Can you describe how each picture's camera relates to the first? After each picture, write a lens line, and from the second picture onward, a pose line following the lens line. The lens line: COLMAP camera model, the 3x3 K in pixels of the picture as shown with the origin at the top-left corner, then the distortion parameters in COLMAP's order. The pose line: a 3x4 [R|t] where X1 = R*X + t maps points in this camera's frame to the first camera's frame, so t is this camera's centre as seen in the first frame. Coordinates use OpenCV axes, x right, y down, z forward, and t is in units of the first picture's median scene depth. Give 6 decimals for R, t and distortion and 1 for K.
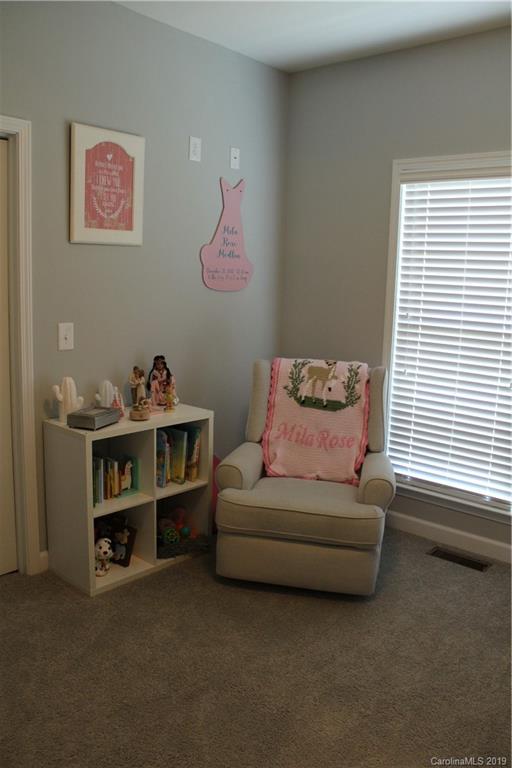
lens RADIAL K [[636.6, 0, 256.0], [0, 636.6, 384.0], [0, 0, 1]] dist [-0.173733, 0.144911]
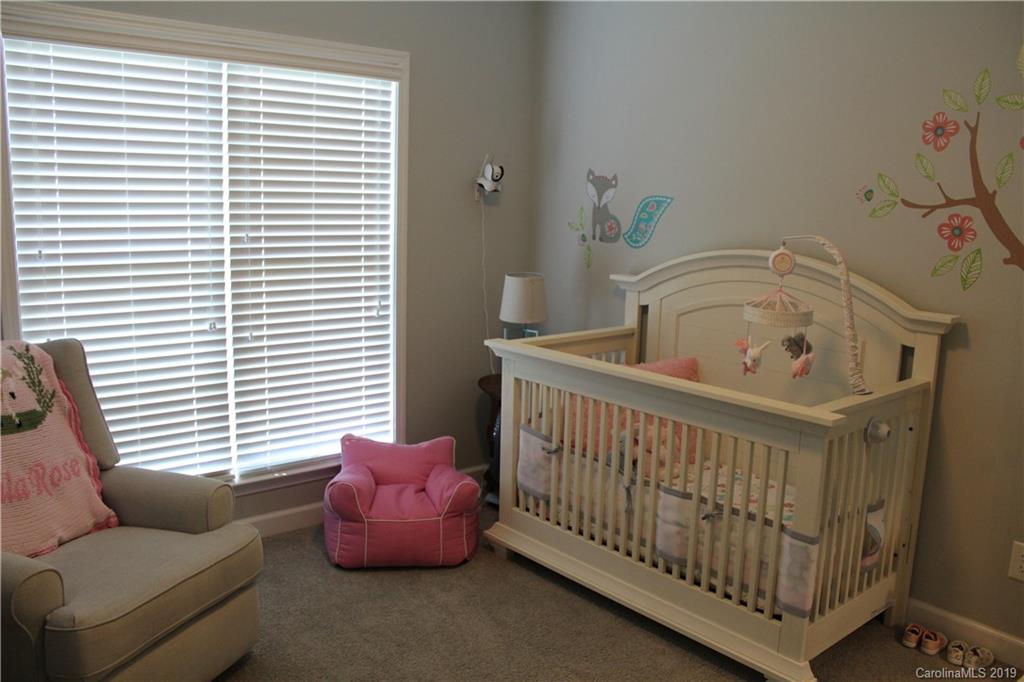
lens RADIAL K [[848.8, 0, 508.6], [0, 848.8, 346.5], [0, 0, 1]] dist [-0.173733, 0.144911]
pose [[0.141492, -0.203727, 0.968749, -0.524401], [0.157196, 0.970802, 0.181199, -0.097207], [-0.977379, 0.126645, 0.169385, 0.434125]]
